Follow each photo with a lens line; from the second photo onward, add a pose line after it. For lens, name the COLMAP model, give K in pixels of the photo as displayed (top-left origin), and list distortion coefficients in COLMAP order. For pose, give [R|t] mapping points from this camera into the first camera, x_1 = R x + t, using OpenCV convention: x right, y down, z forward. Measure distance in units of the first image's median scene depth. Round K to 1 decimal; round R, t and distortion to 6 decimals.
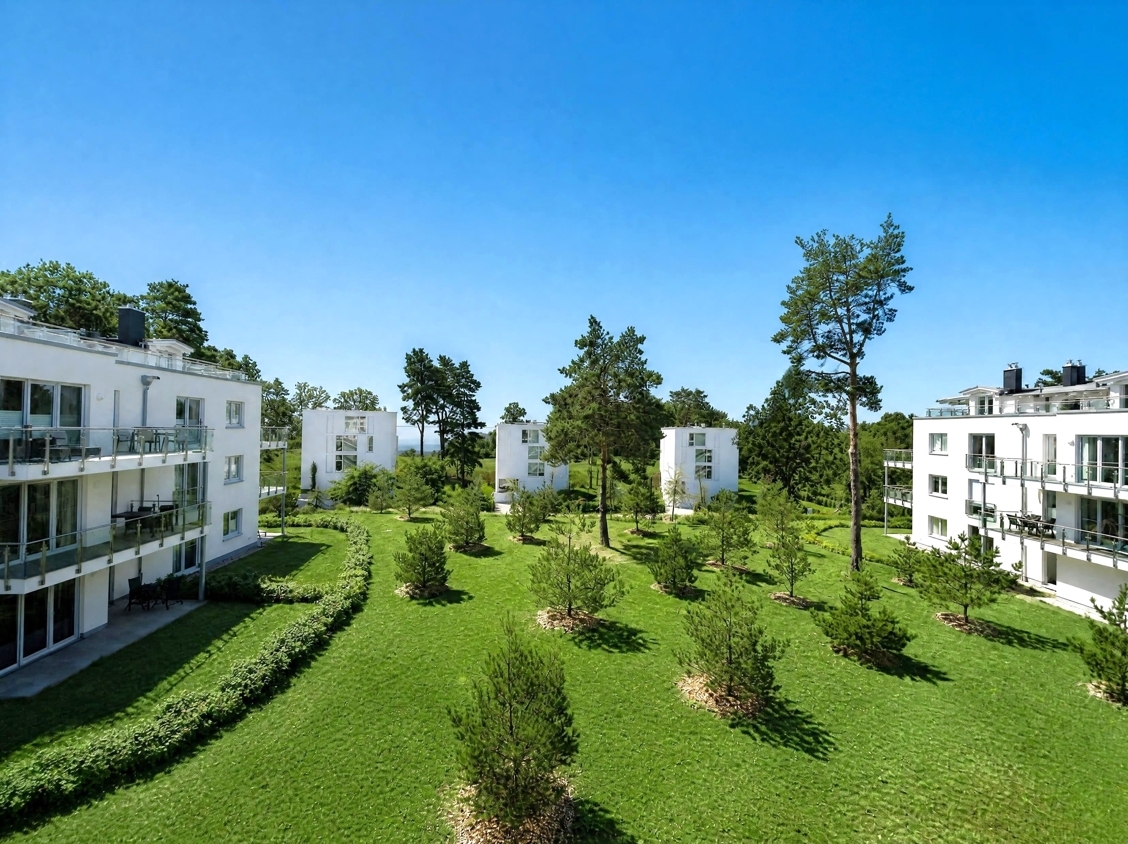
lens RADIAL K [[448.8, 0, 564.0], [0, 448.8, 420.1], [0, 0, 1]] dist [-0.004418, -0.000065]
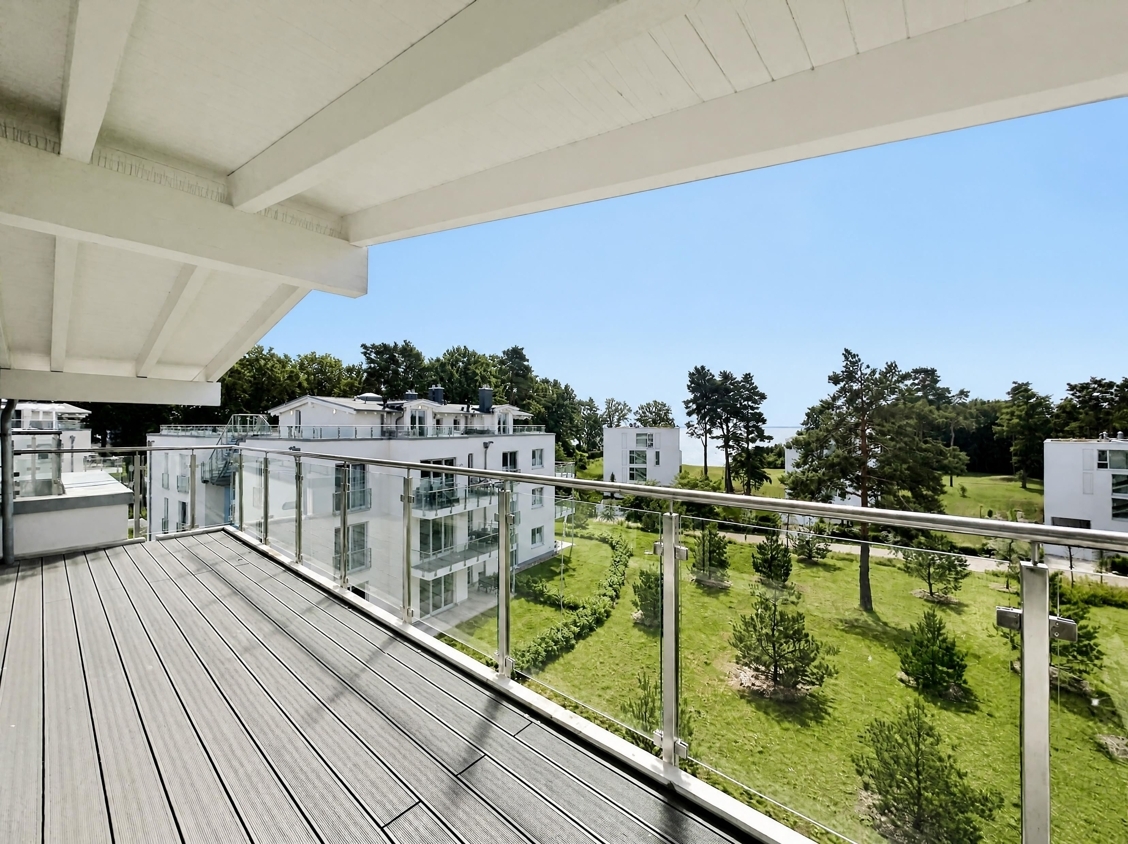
lens RADIAL K [[448.8, 0, 564.9], [0, 448.8, 416.0], [0, 0, 1]] dist [-0.004418, -0.000065]
pose [[0.799607, -0.031007, -0.599722, 0.164974], [0.022819, 0.999514, -0.021252, -0.101481], [0.600089, 0.003308, 0.799926, -0.071669]]
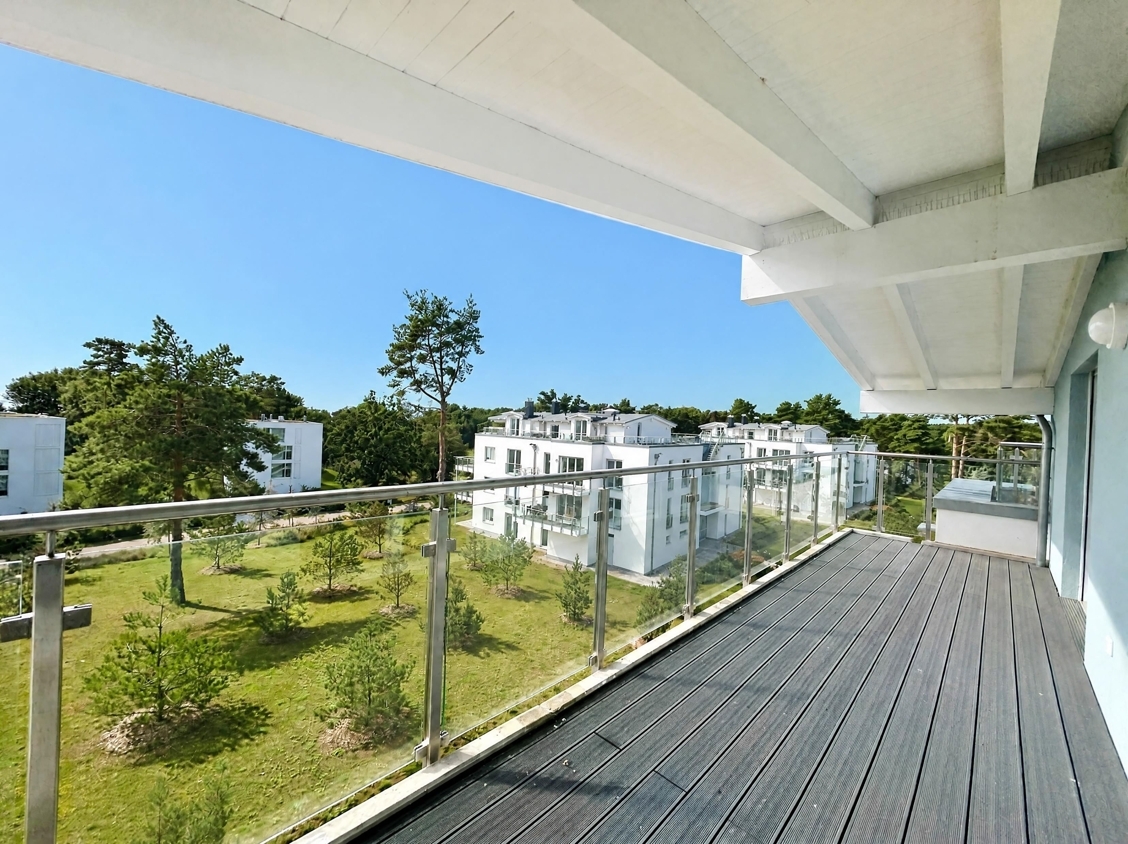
lens RADIAL K [[448.8, 0, 559.2], [0, 448.8, 418.1], [0, 0, 1]] dist [-0.004418, -0.000065]
pose [[0.640945, 0.007745, 0.767548, -0.098619], [-0.036755, 0.999112, 0.020610, -0.108949], [-0.766707, -0.041421, 0.640660, -0.047789]]
